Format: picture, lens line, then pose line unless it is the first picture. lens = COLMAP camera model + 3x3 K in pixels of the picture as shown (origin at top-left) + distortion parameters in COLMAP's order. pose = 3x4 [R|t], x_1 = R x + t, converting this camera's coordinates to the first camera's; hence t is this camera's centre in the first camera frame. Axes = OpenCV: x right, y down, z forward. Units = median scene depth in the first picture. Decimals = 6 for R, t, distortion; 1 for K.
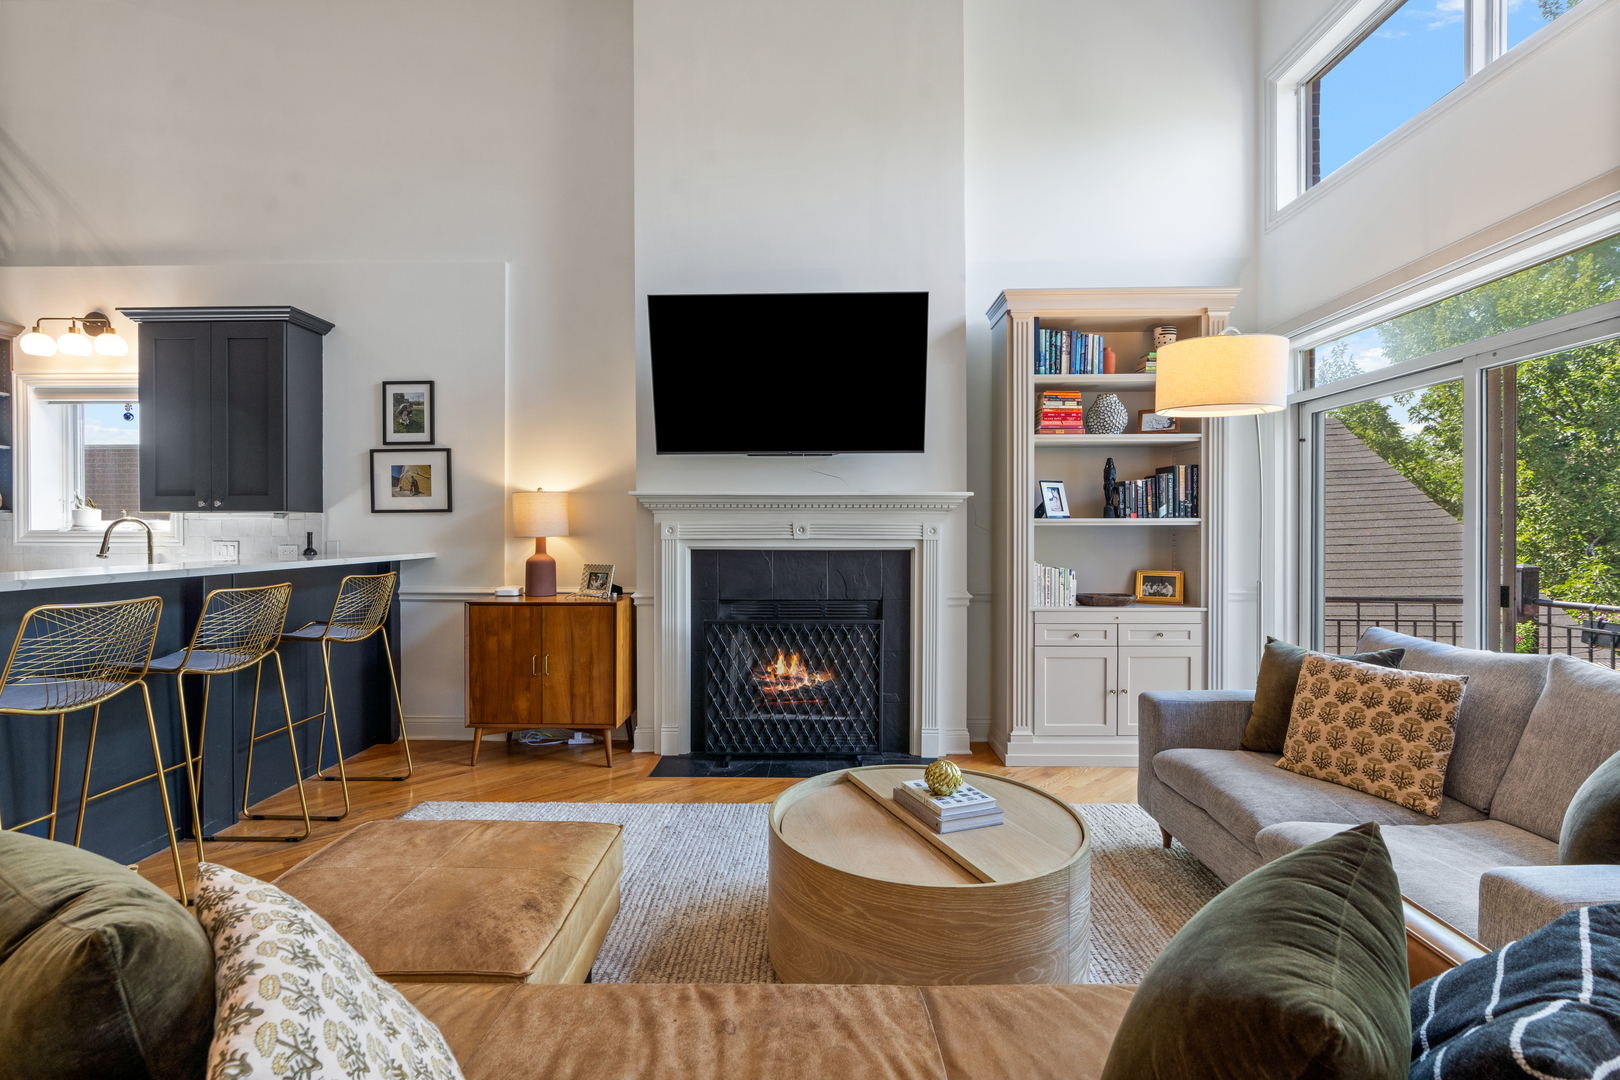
lens RADIAL K [[737.9, 0, 802.5], [0, 737.9, 534.3], [0, 0, 1]] dist [-0.003212, 0.000294]
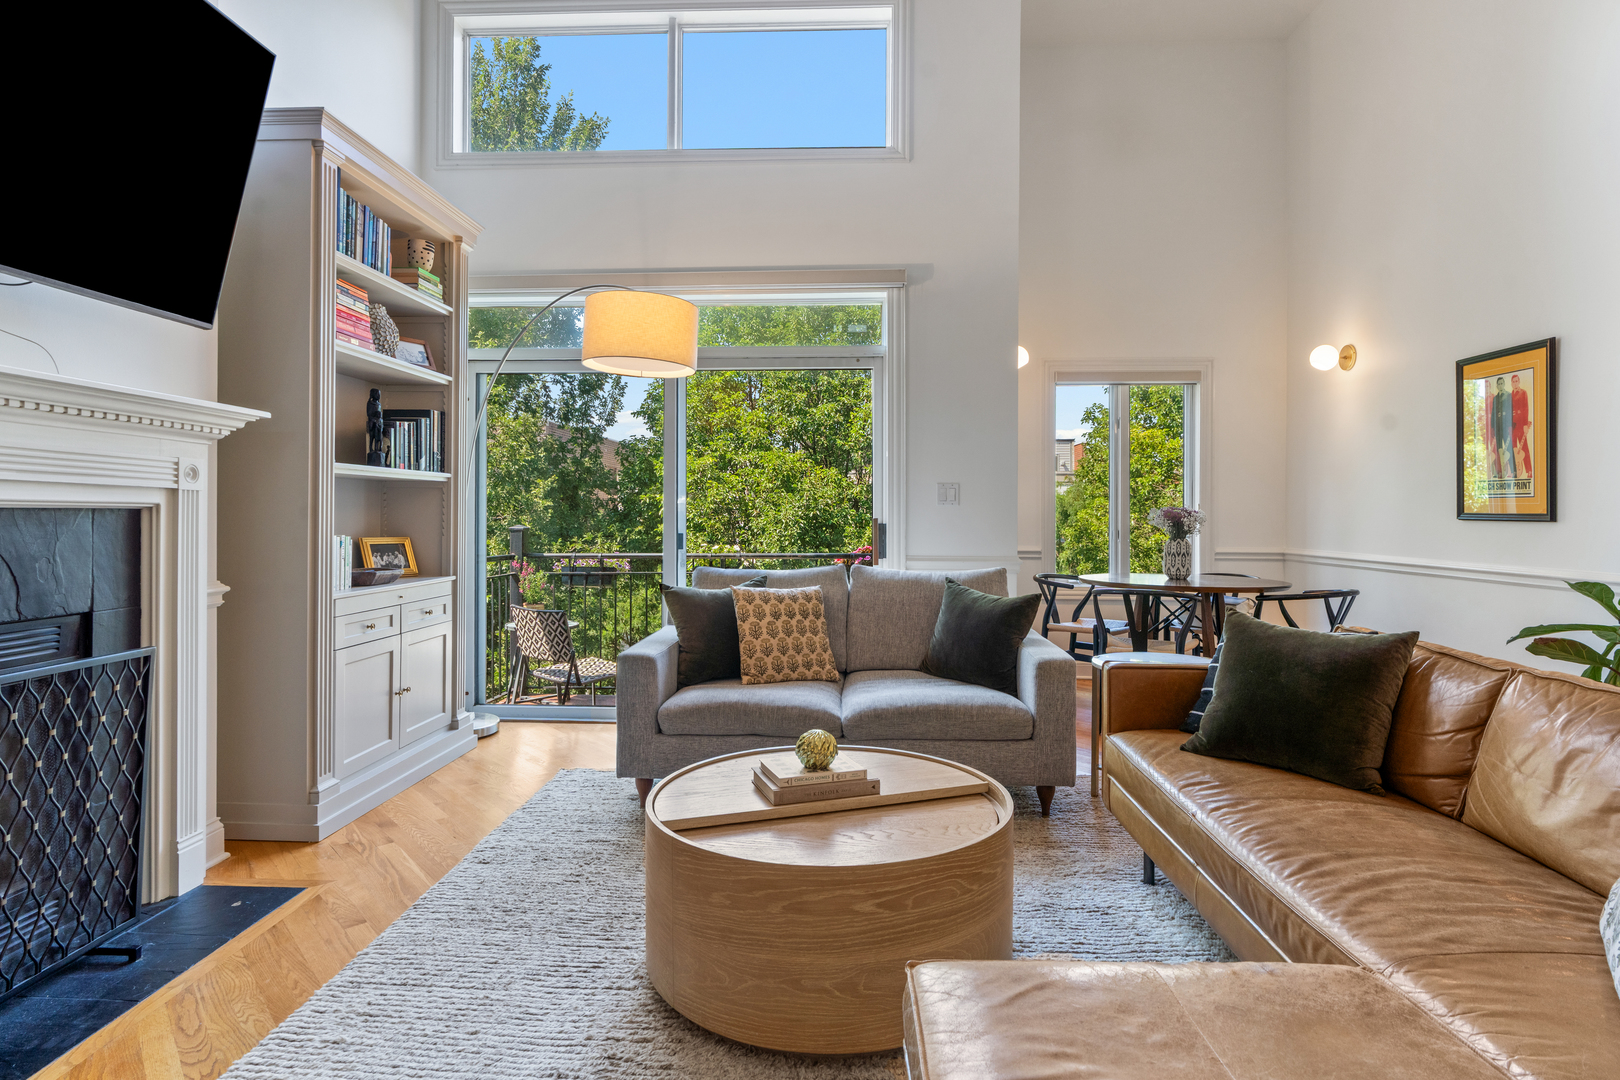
lens RADIAL K [[853.2, 0, 814.7], [0, 853.2, 513.3], [0, 0, 1]] dist [-0.000470, 0.000549]
pose [[0.026026, 0.003630, 0.999655, -0.423591], [0.002295, 0.999991, -0.003691, 0.027076], [-0.999659, 0.002390, 0.026017, 0.500739]]
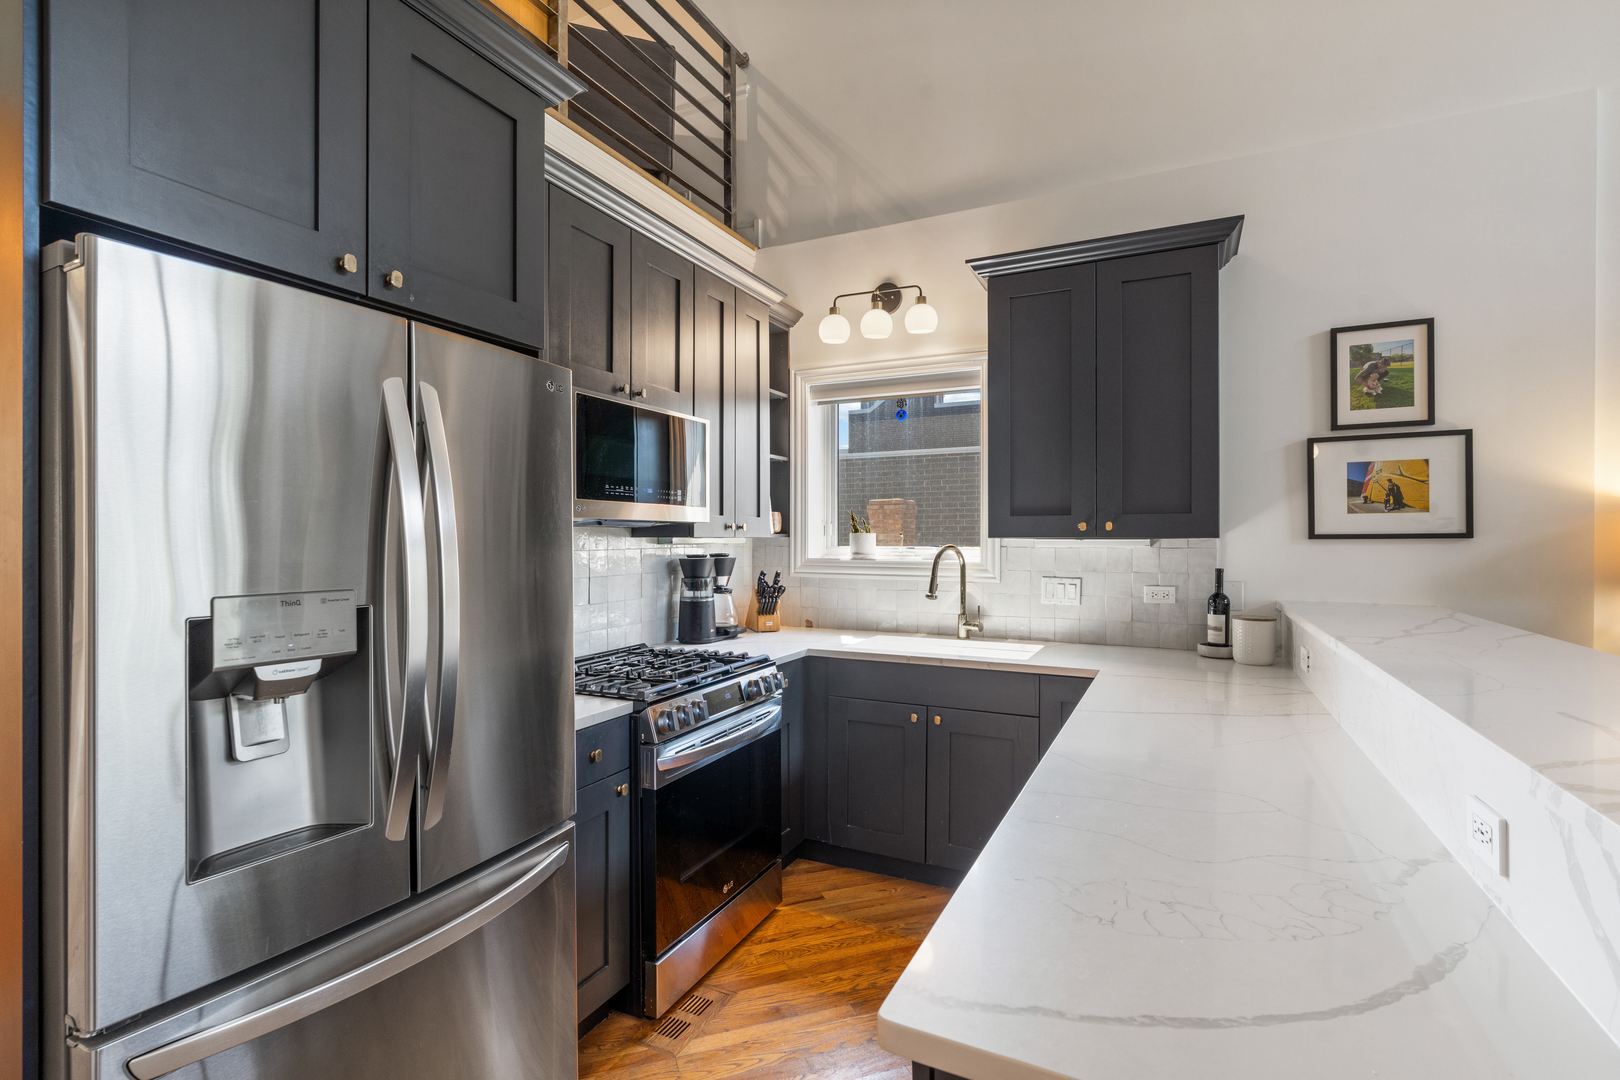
lens RADIAL K [[764.2, 0, 807.5], [0, 764.2, 537.1], [0, 0, 1]] dist [0.000279, 0.001089]
pose [[0.904826, 0.002879, -0.425773, -0.718371], [-0.006114, 0.999962, -0.006231, -0.025067], [0.425738, 0.008241, 0.904809, 0.234537]]
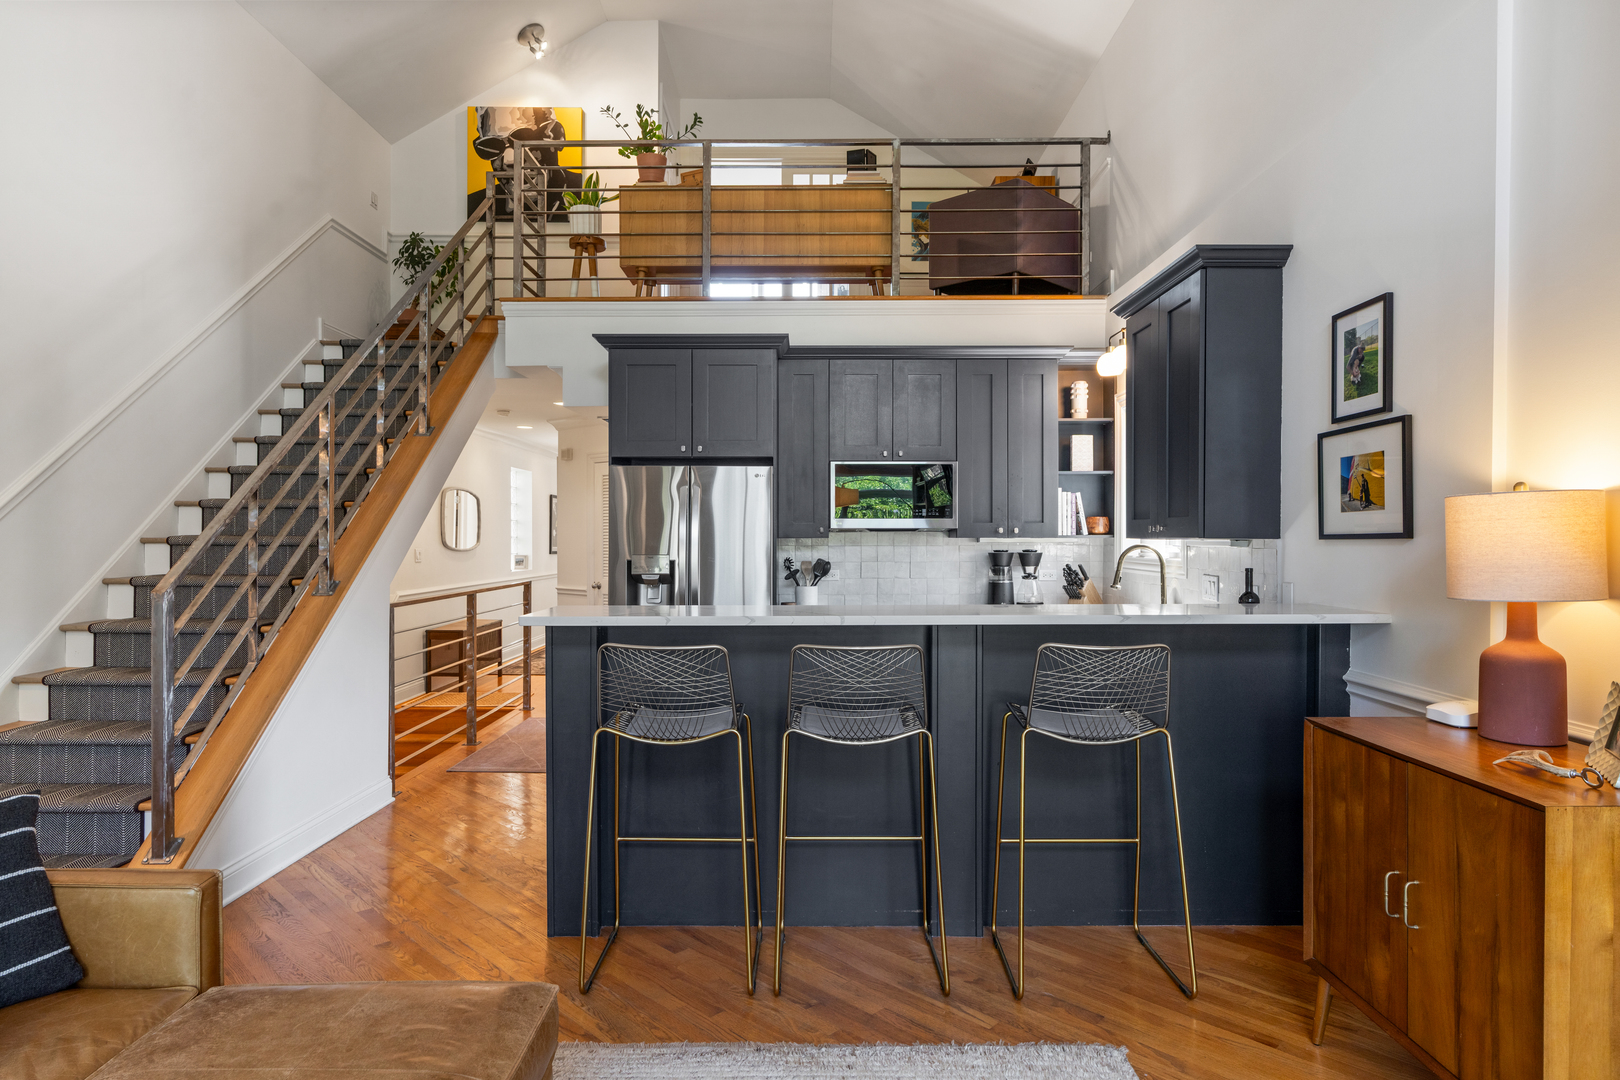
lens RADIAL K [[916.6, 0, 807.6], [0, 916.6, 545.2], [0, 0, 1]] dist [-0.010394, 0.002199]
pose [[0.014925, 0.011648, -0.999821, 0.157962], [-0.007791, 0.999903, 0.011532, -0.031131], [0.999858, 0.007618, 0.015014, 0.592000]]
